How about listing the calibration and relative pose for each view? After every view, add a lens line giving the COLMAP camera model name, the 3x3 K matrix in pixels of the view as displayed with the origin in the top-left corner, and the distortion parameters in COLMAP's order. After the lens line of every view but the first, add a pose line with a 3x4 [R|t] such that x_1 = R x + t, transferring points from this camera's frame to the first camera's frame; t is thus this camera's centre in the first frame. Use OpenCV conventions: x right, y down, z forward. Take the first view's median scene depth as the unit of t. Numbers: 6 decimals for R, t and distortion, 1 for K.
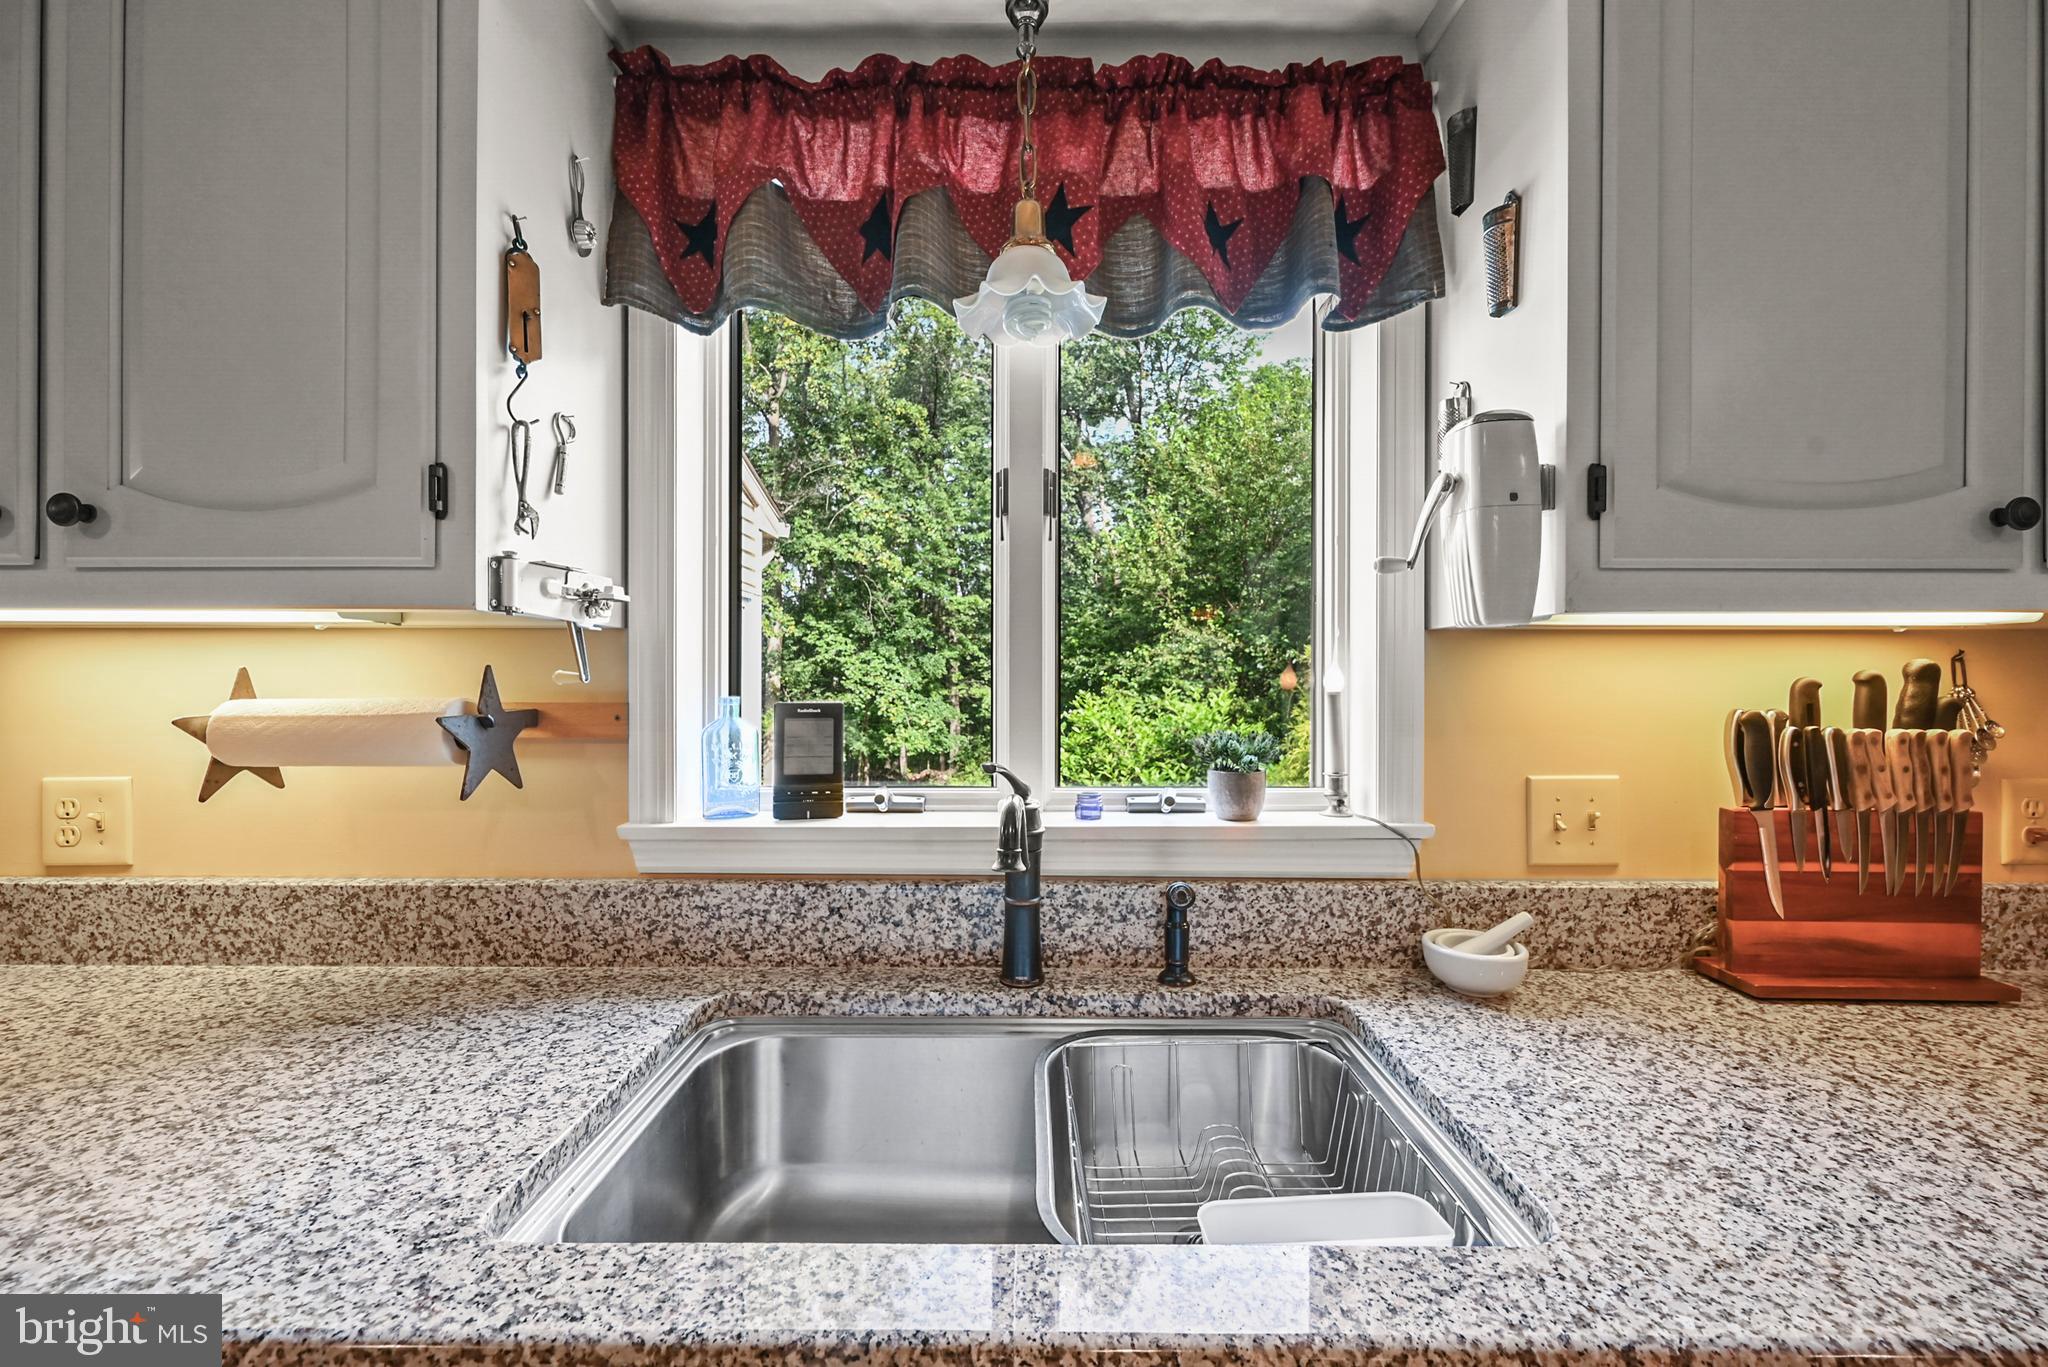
lens RADIAL K [[724.5, 0, 1022.8], [0, 724.5, 673.2], [0, 0, 1]] dist [-0.001624, -0.000021]
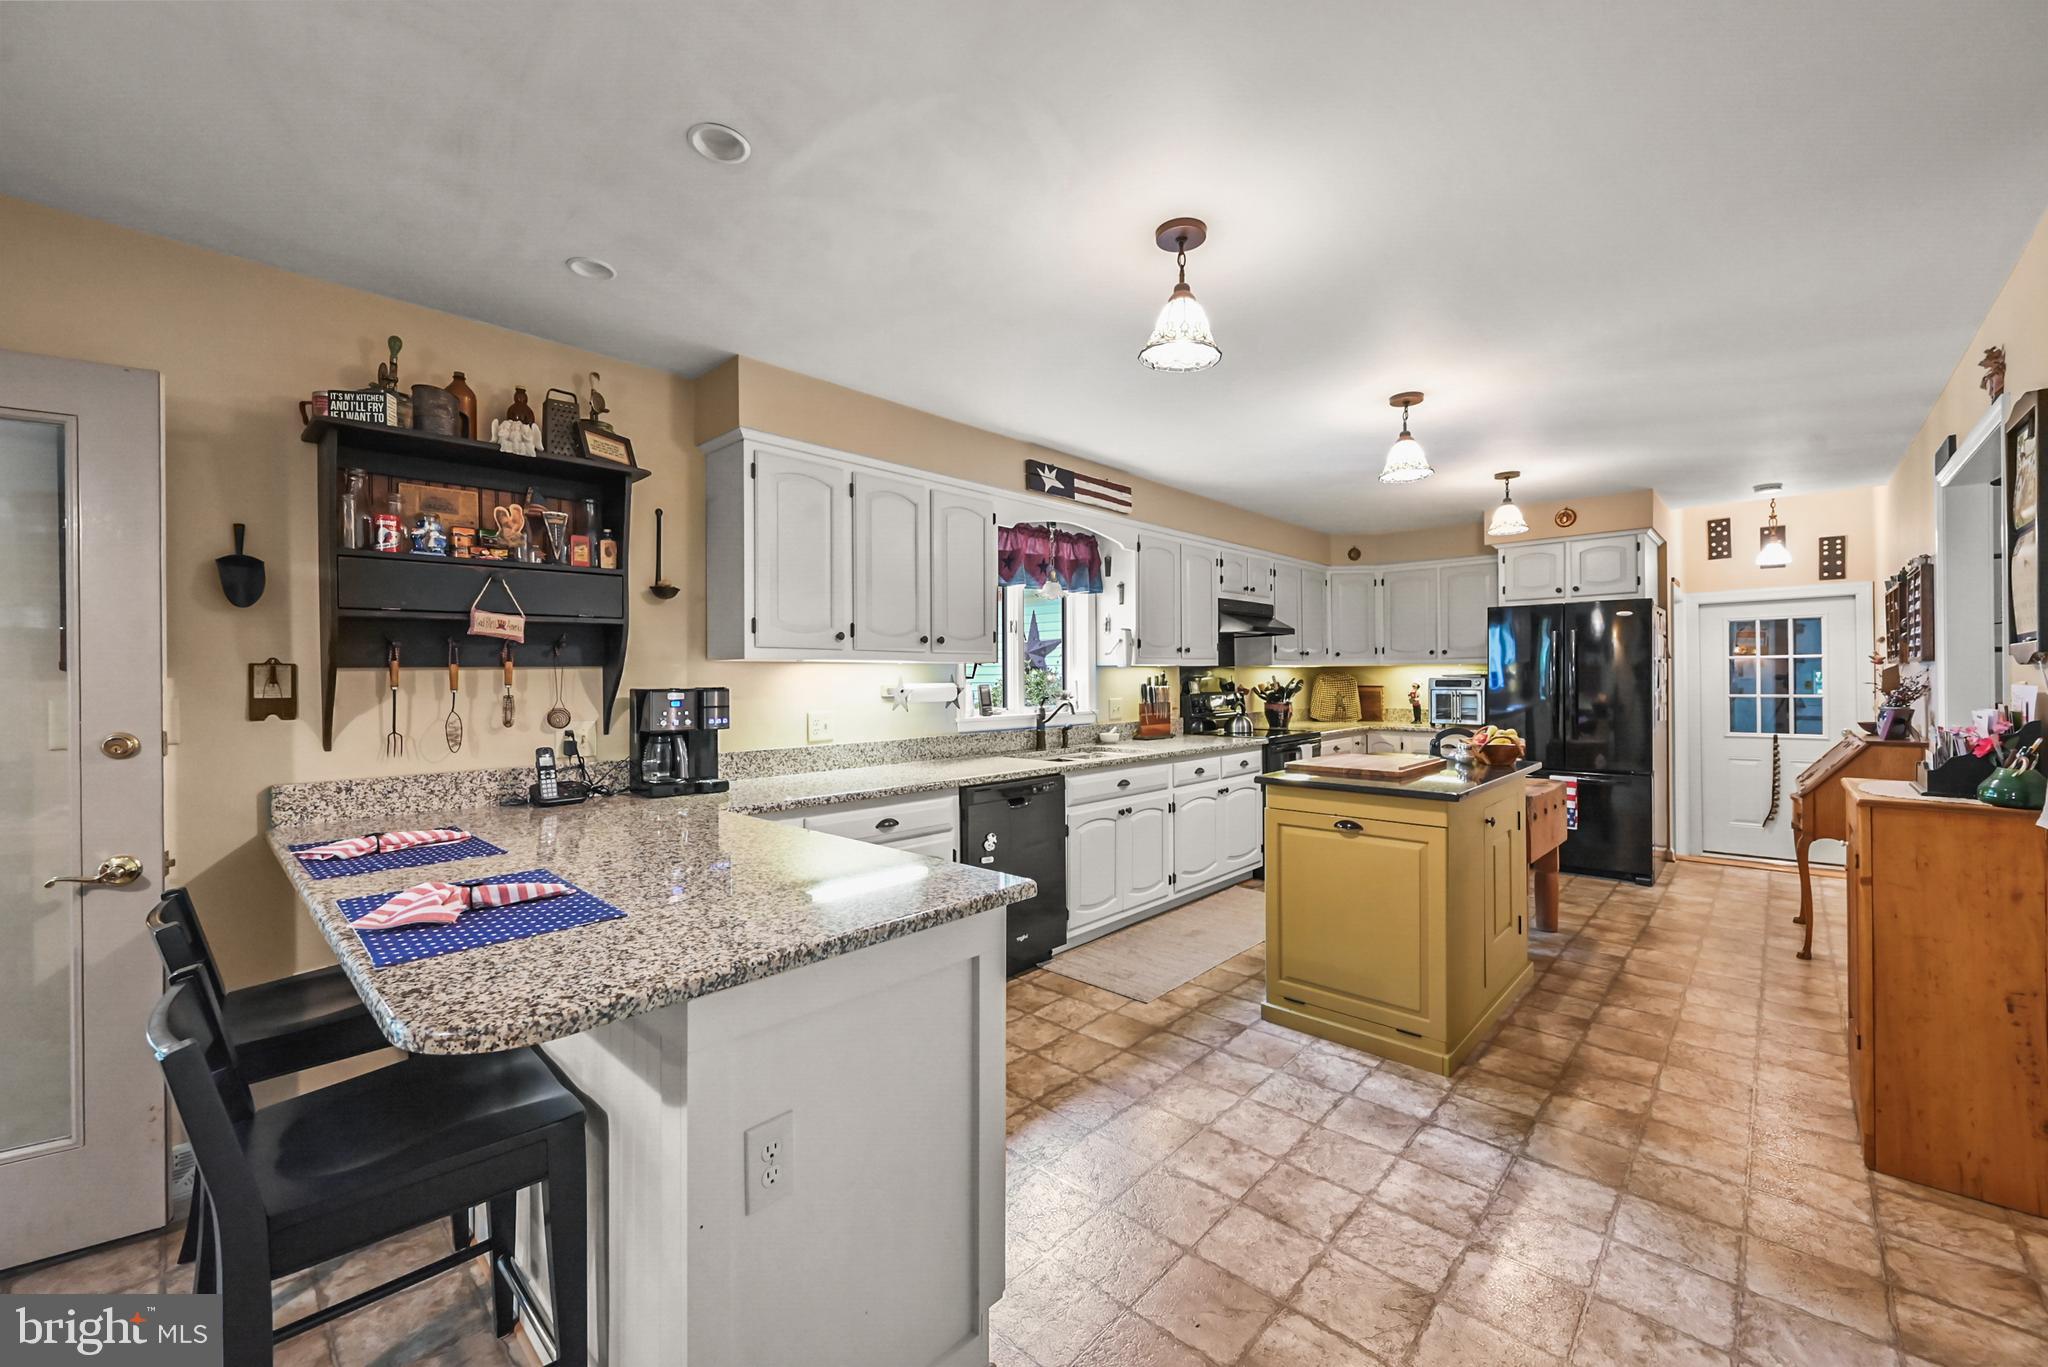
lens RADIAL K [[802.8, 0, 1021.3], [0, 802.8, 679.4], [0, 0, 1]] dist [-0.000058, 0.000412]
pose [[0.677992, -0.004979, 0.735053, -3.463156], [0.006859, 0.999976, 0.000447, 0.021273], [-0.735038, 0.004738, 0.678010, -2.023288]]
